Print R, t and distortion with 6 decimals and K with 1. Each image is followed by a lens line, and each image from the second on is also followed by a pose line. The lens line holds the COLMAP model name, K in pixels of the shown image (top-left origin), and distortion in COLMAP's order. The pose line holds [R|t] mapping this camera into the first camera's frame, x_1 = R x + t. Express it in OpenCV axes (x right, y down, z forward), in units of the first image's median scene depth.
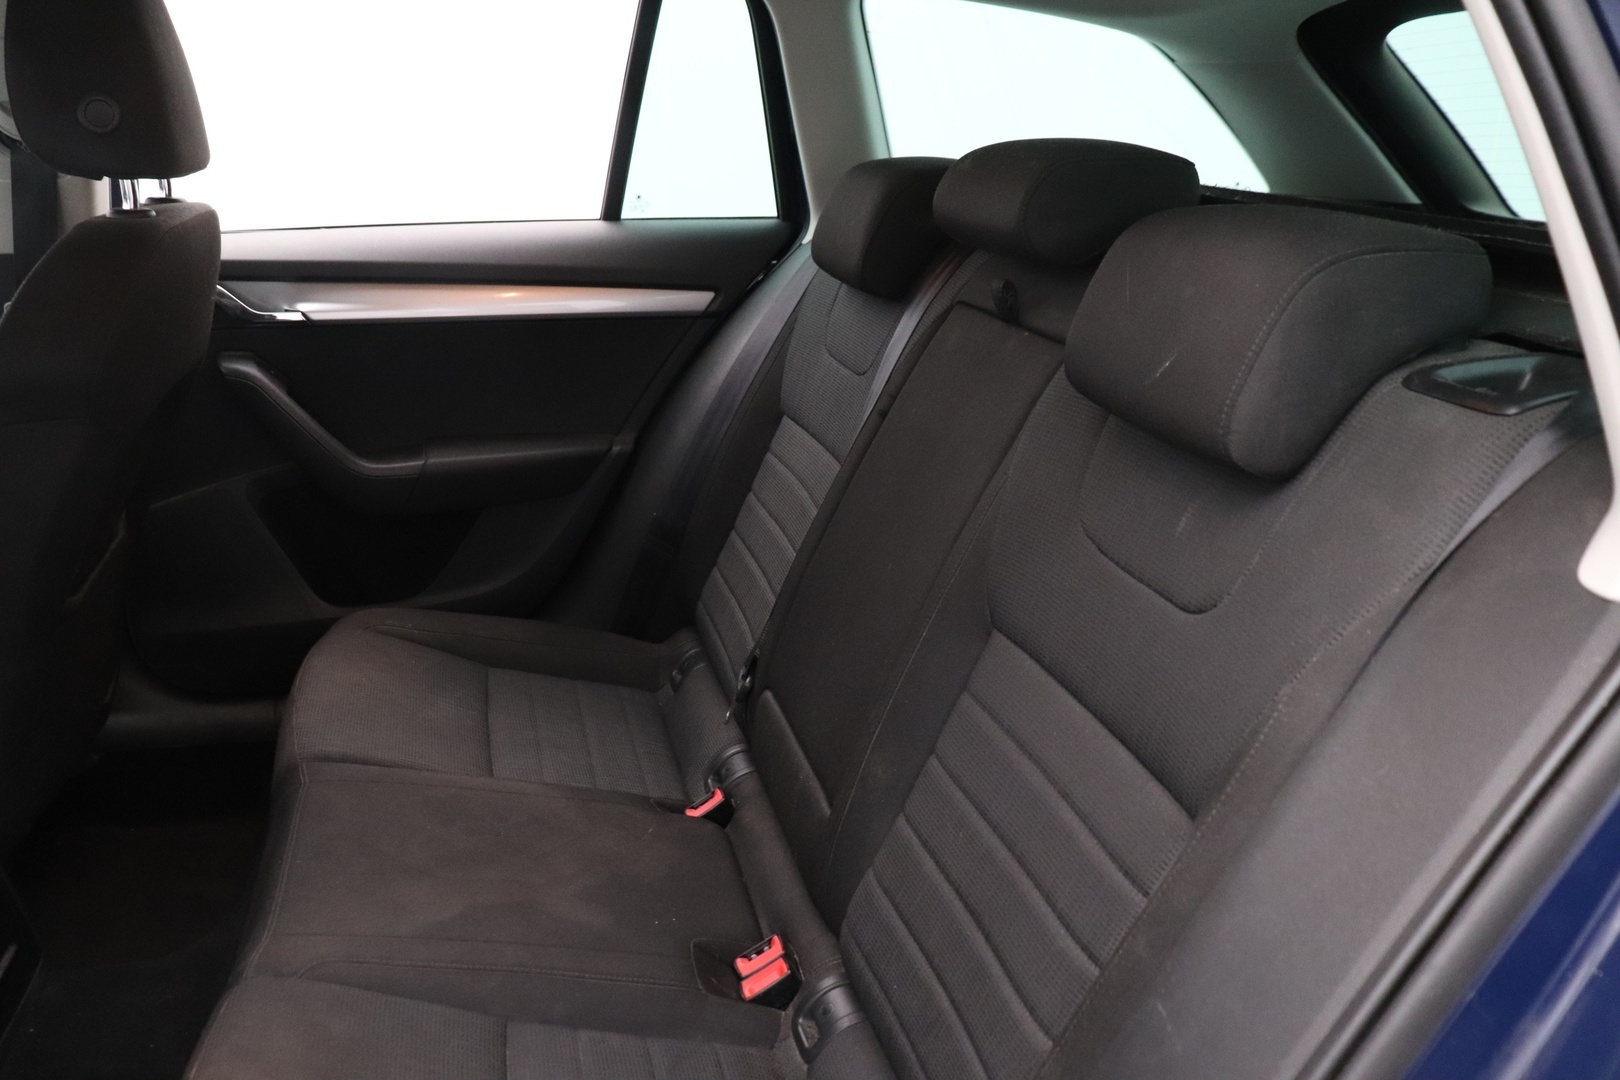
lens RADIAL K [[1333.4, 0, 802.7], [0, 1333.4, 545.5], [0, 0, 1]] dist [-0.176589, 0.151966]
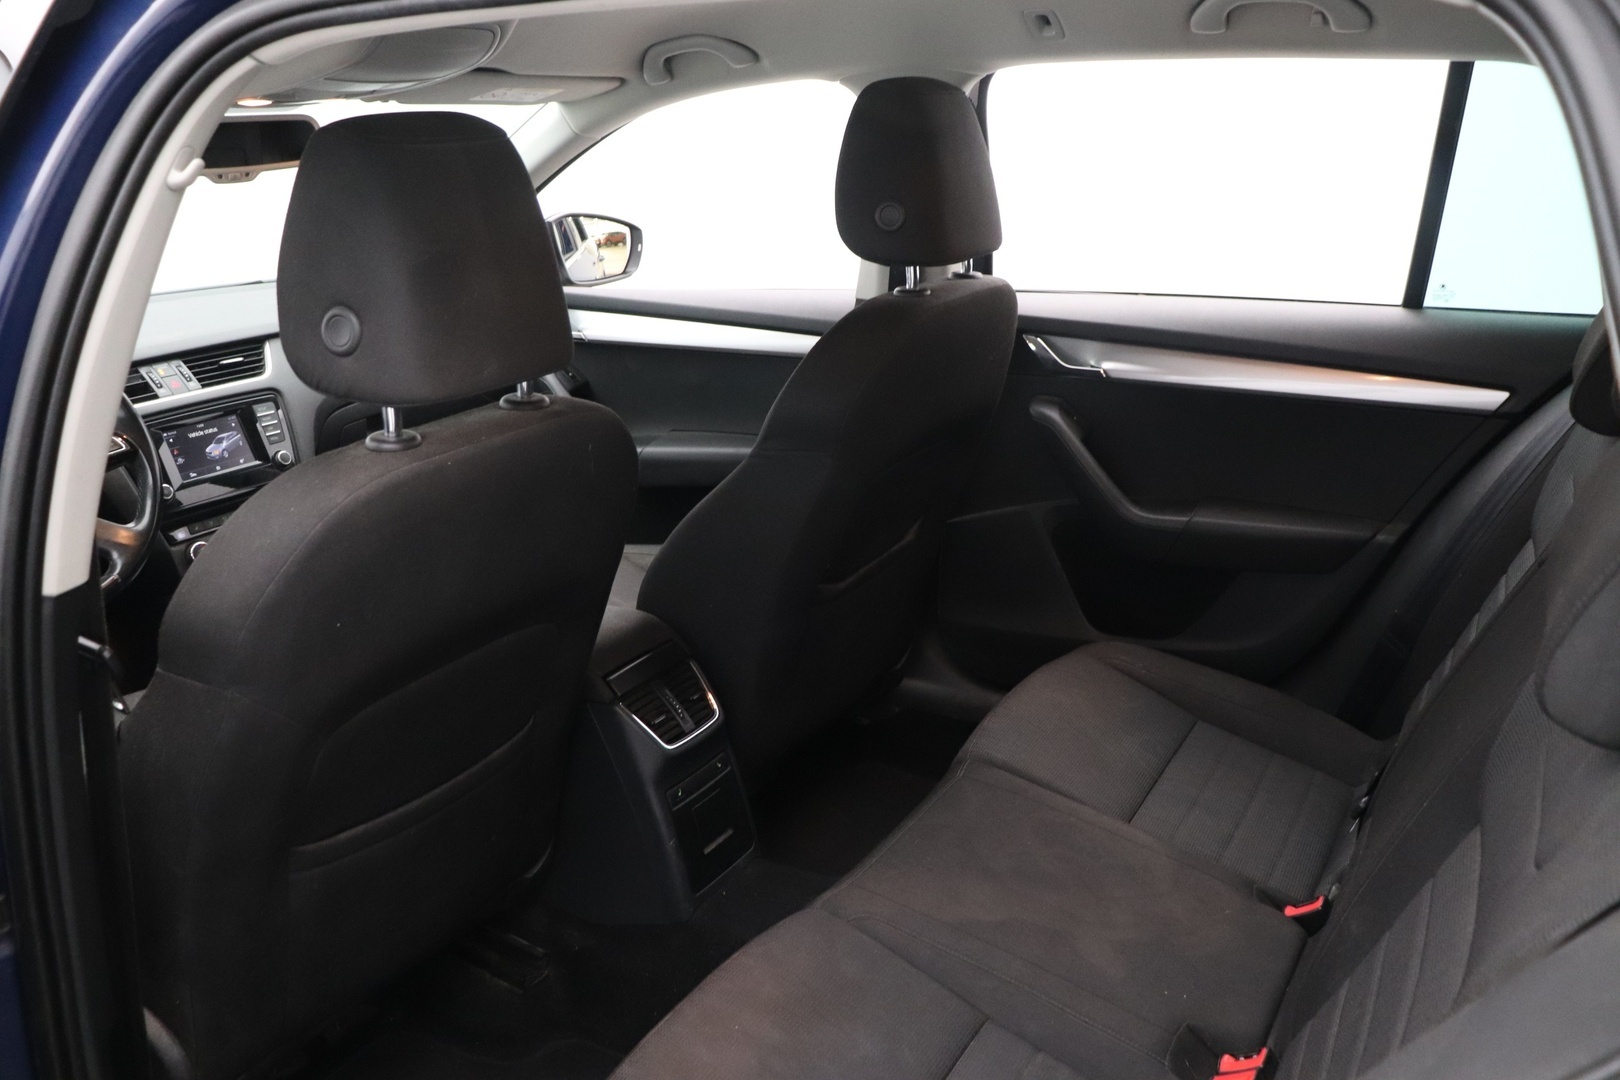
lens RADIAL K [[1346.9, 0, 810.0], [0, 1346.9, 540.0], [0, 0, 1]] dist [-0.173598, 0.158478]
pose [[0.715255, 0.173894, -0.676883, 0.235877], [-0.175313, 0.982224, 0.067086, -0.067242], [0.676517, 0.070683, 0.733027, -0.006467]]
